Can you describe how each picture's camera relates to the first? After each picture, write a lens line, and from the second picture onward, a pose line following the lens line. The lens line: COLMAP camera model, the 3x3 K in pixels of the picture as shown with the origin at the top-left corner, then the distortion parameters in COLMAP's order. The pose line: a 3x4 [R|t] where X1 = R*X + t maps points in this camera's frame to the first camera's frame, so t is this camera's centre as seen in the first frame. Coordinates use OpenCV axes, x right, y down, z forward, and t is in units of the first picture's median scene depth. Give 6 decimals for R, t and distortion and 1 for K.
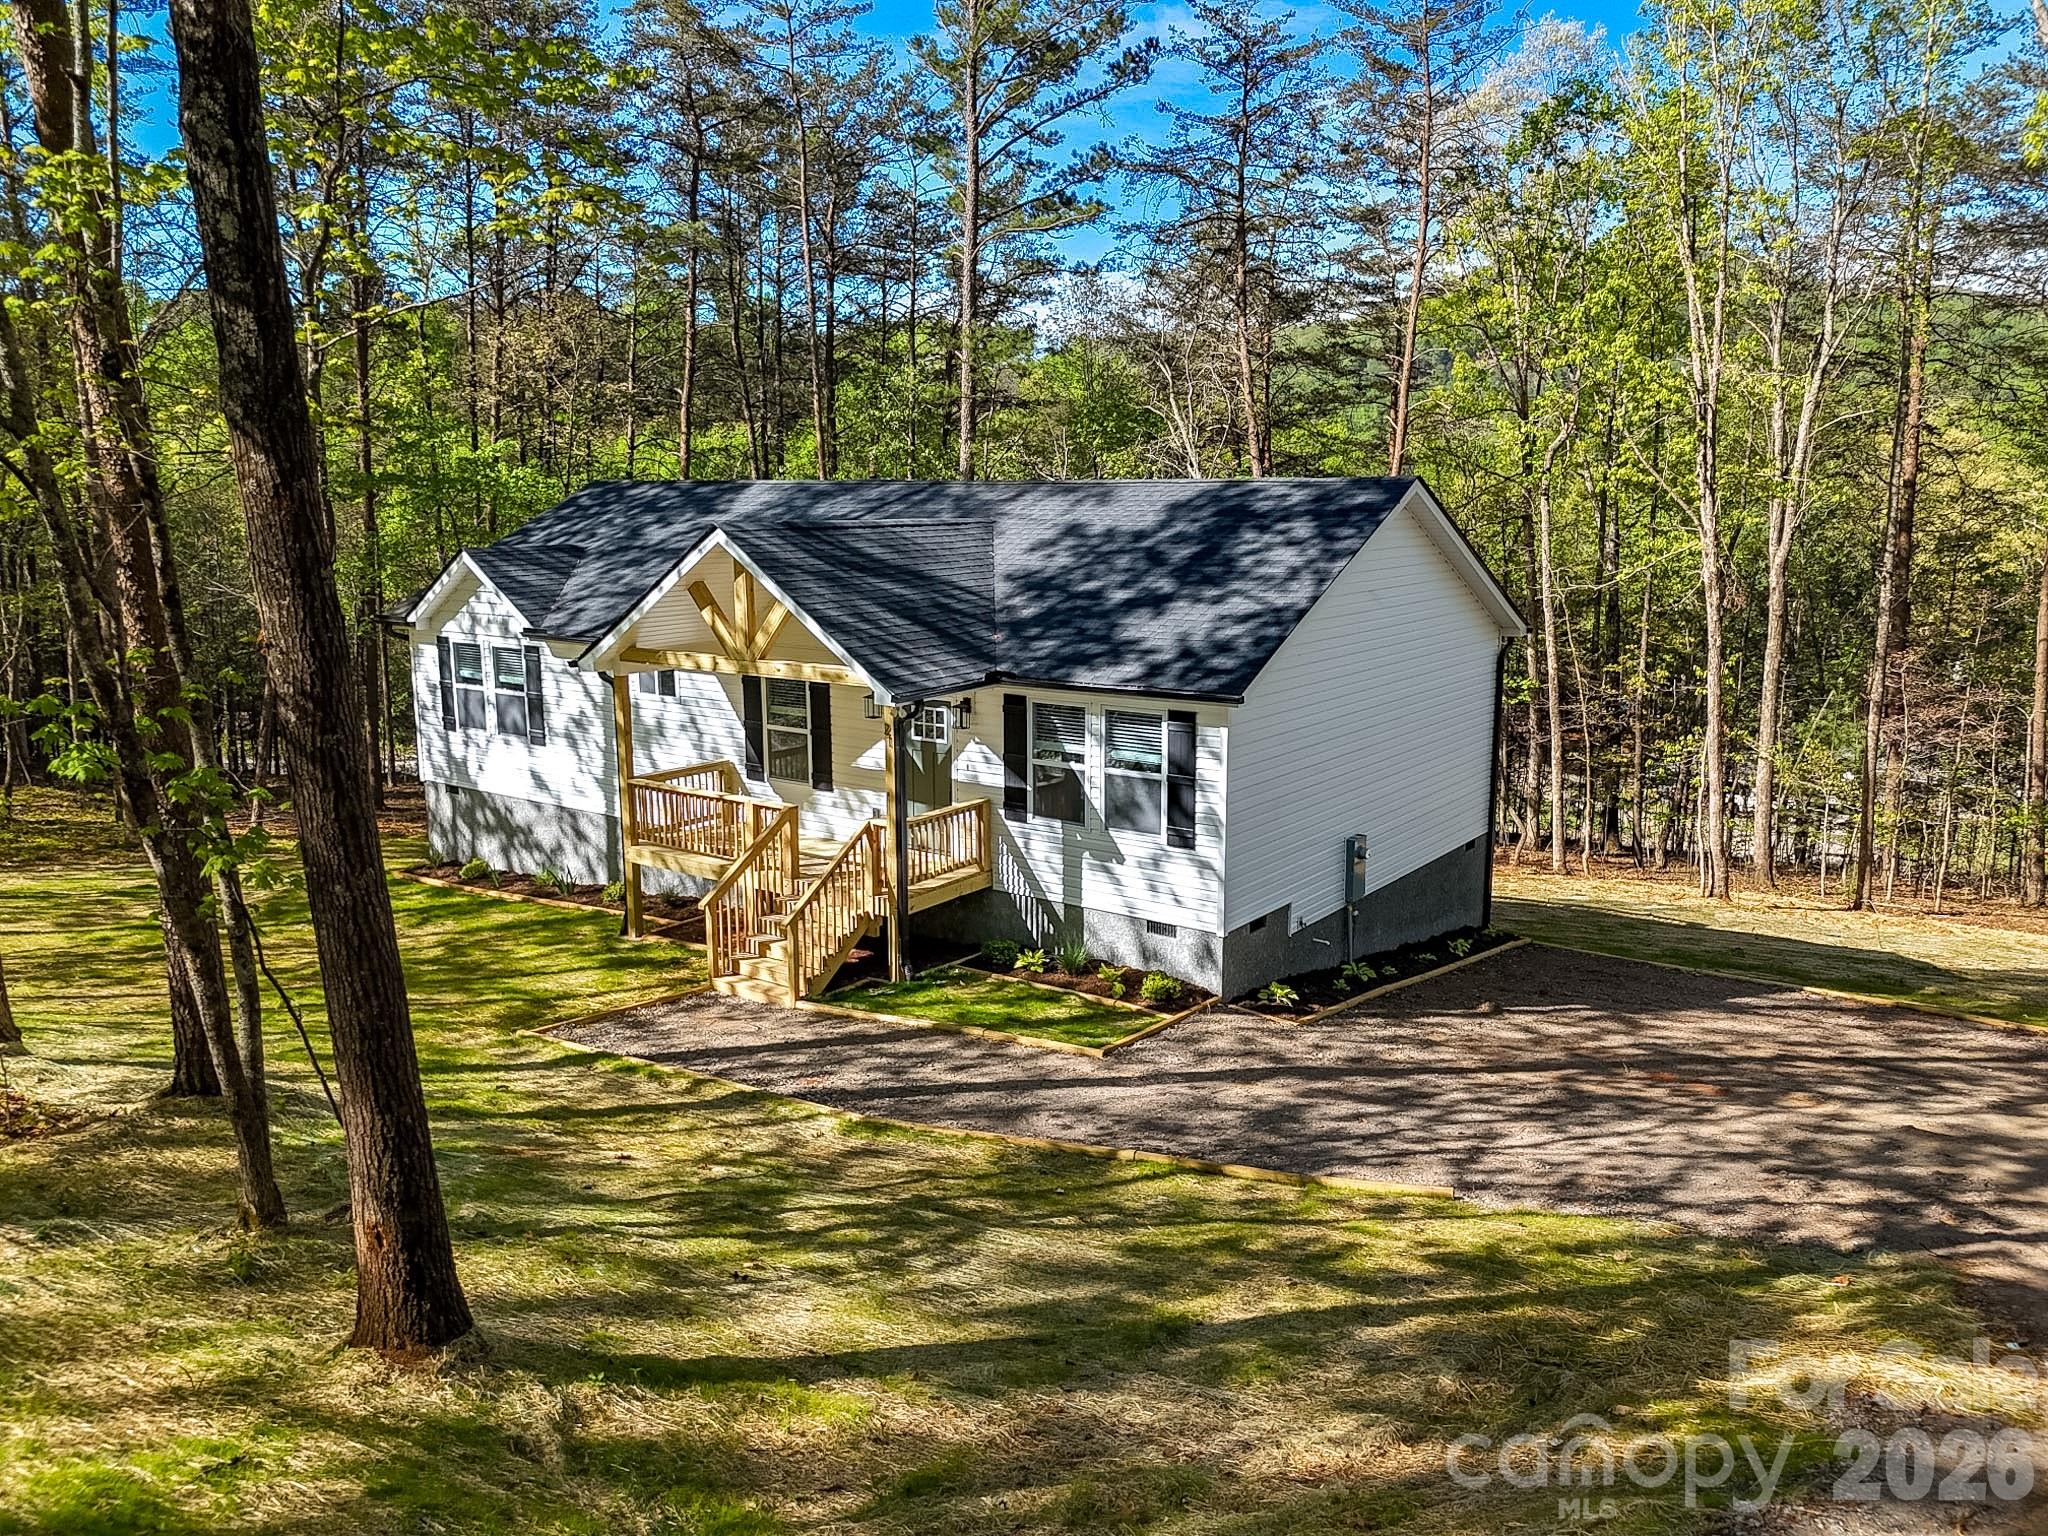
lens RADIAL K [[1416.0, 0, 1017.1], [0, 1416.0, 752.4], [0, 0, 1]] dist [0.004554, 0.005017]
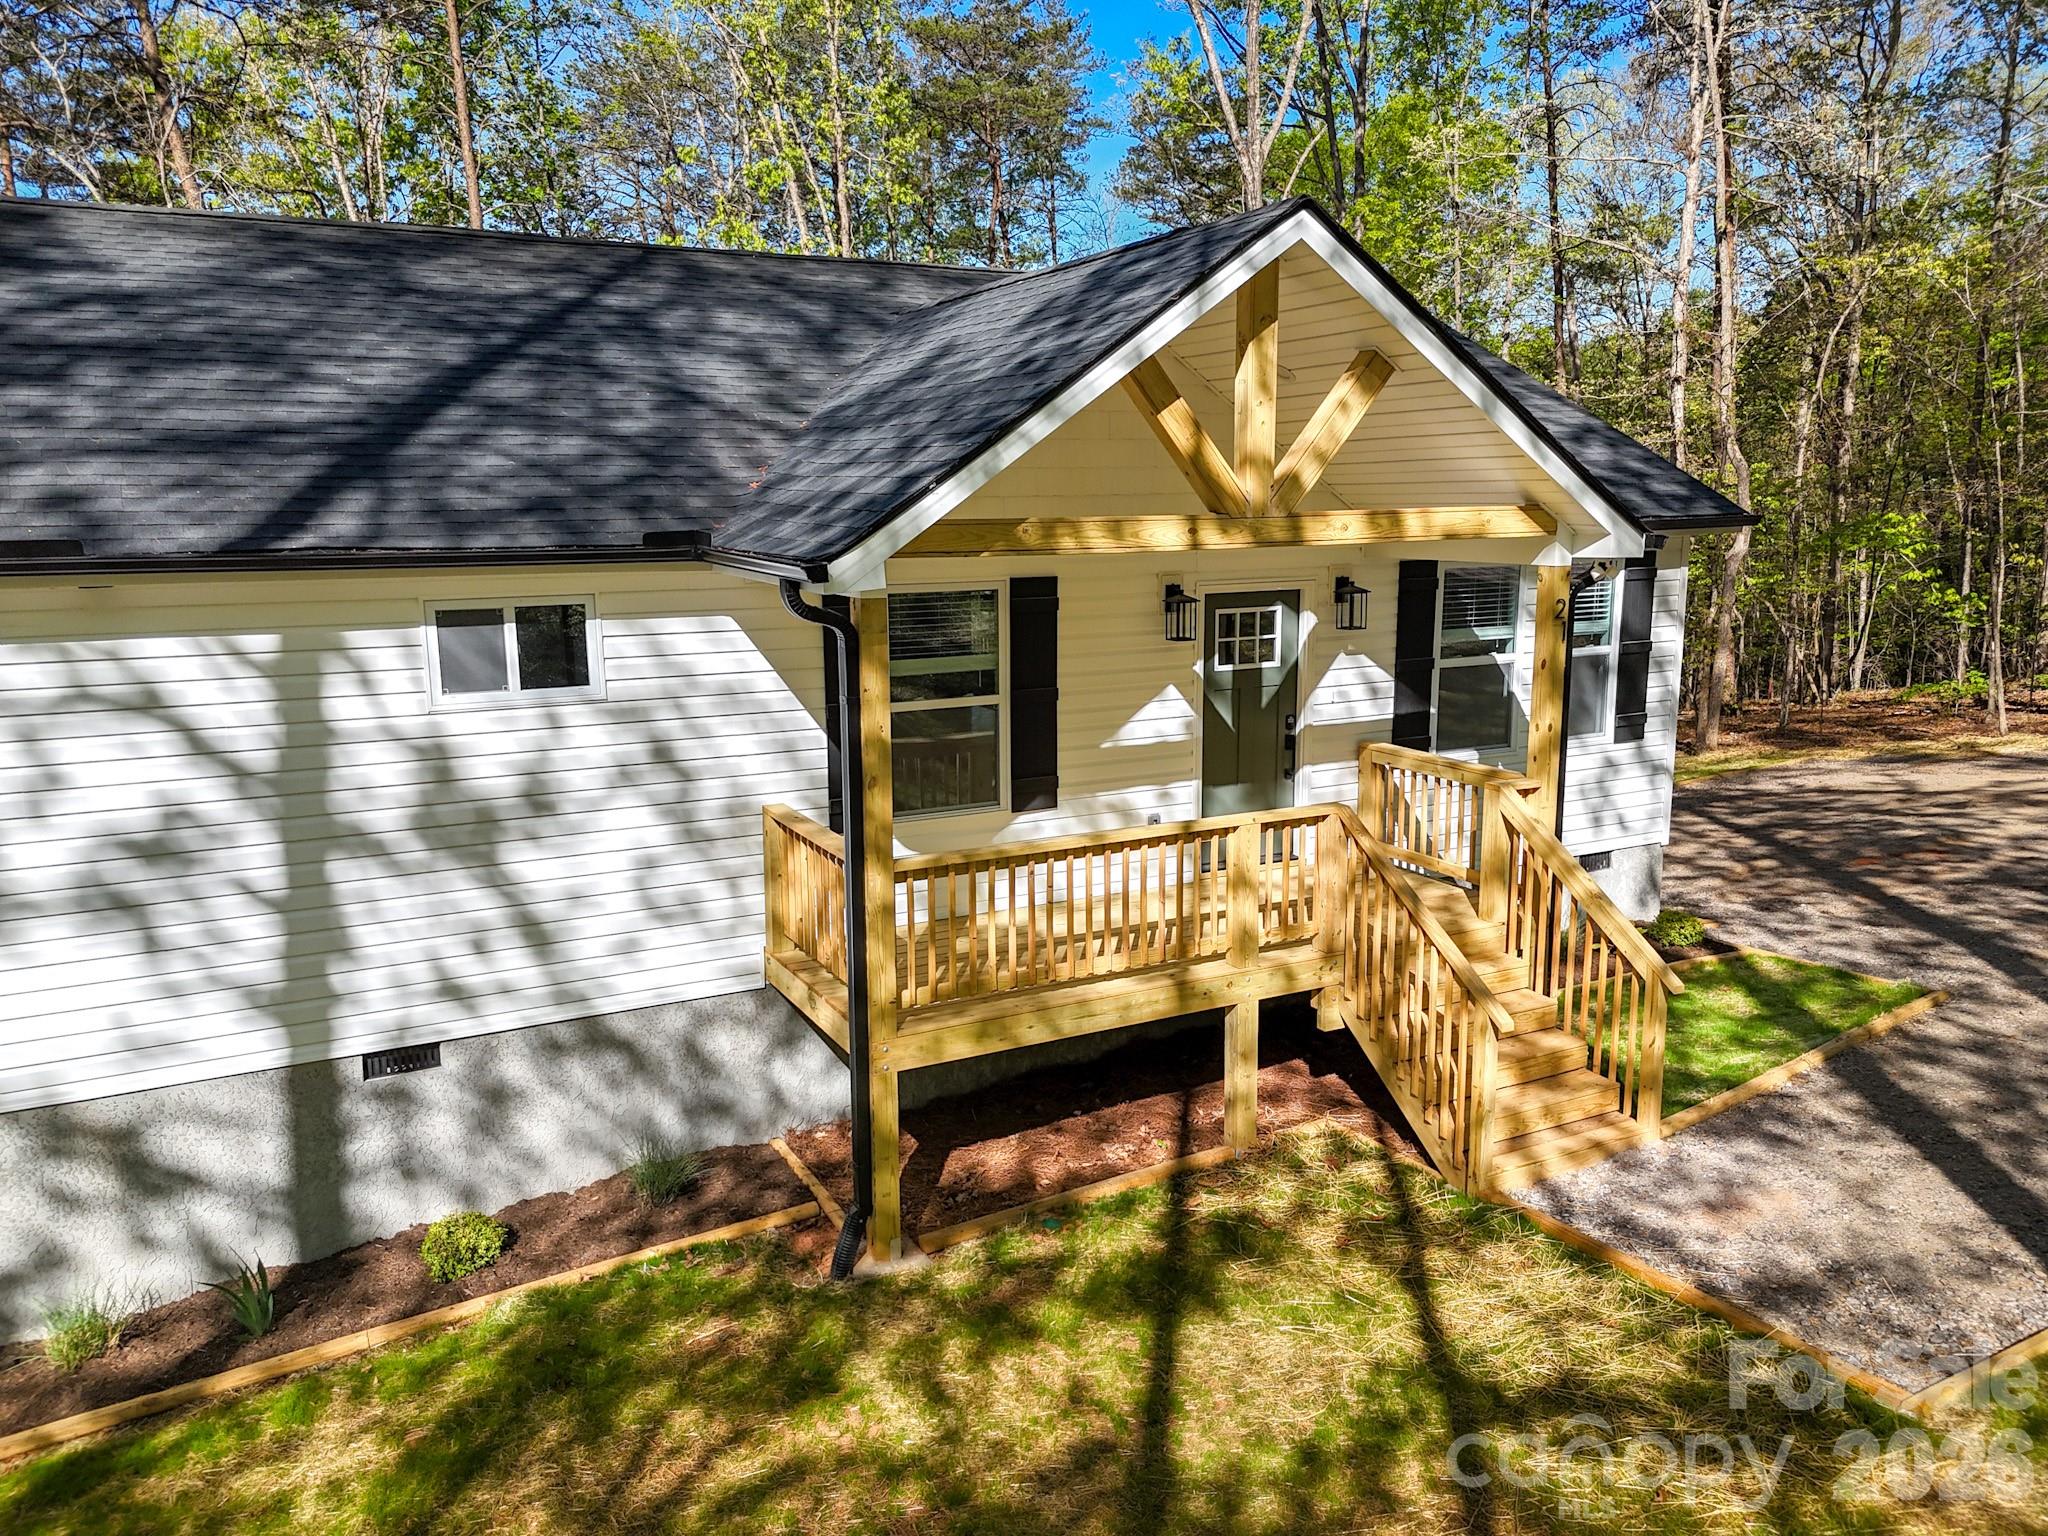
lens RADIAL K [[1530.6, 0, 1024.4], [0, 1530.6, 762.1], [0, 0, 1]] dist [0.045953, -0.003018]
pose [[0.468737, -0.163791, 0.868020, -0.671158], [0.175323, 0.980360, 0.090313, -0.045061], [-0.865764, 0.109851, 0.488247, 0.830959]]
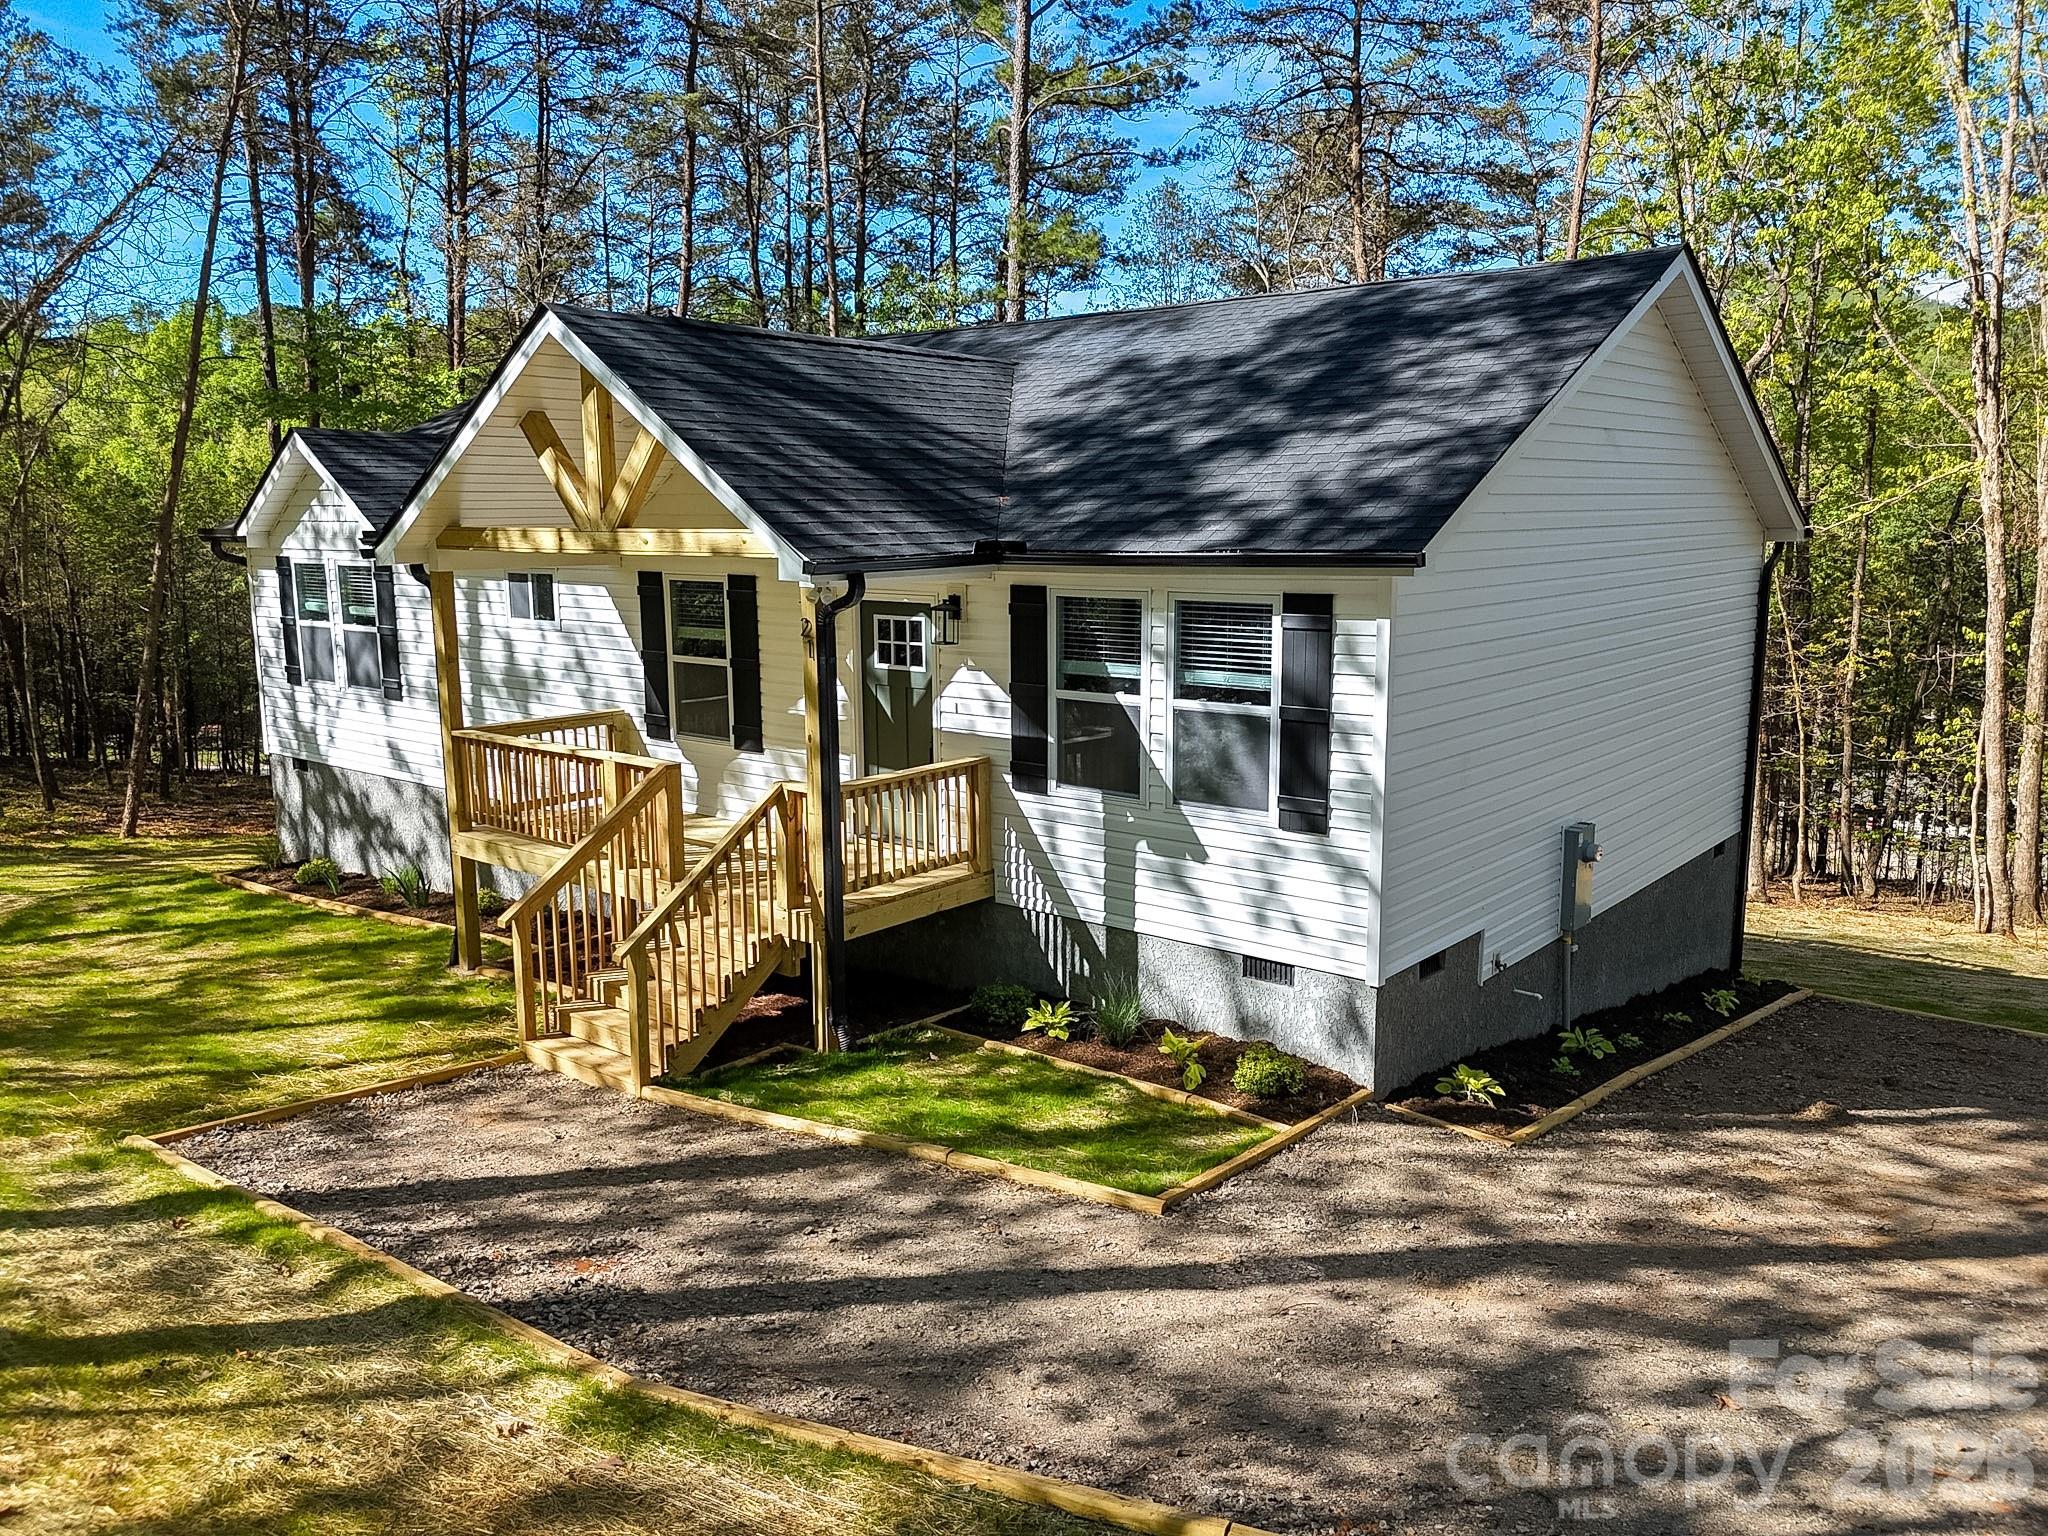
lens RADIAL K [[1416.0, 0, 1034.1], [0, 1416.0, 764.6], [0, 0, 1]] dist [0.004554, 0.005017]
pose [[0.998925, 0.007570, -0.045744, 0.029619], [-0.008117, 0.999898, -0.011789, 0.044007], [0.045650, 0.012148, 0.998884, 0.384579]]
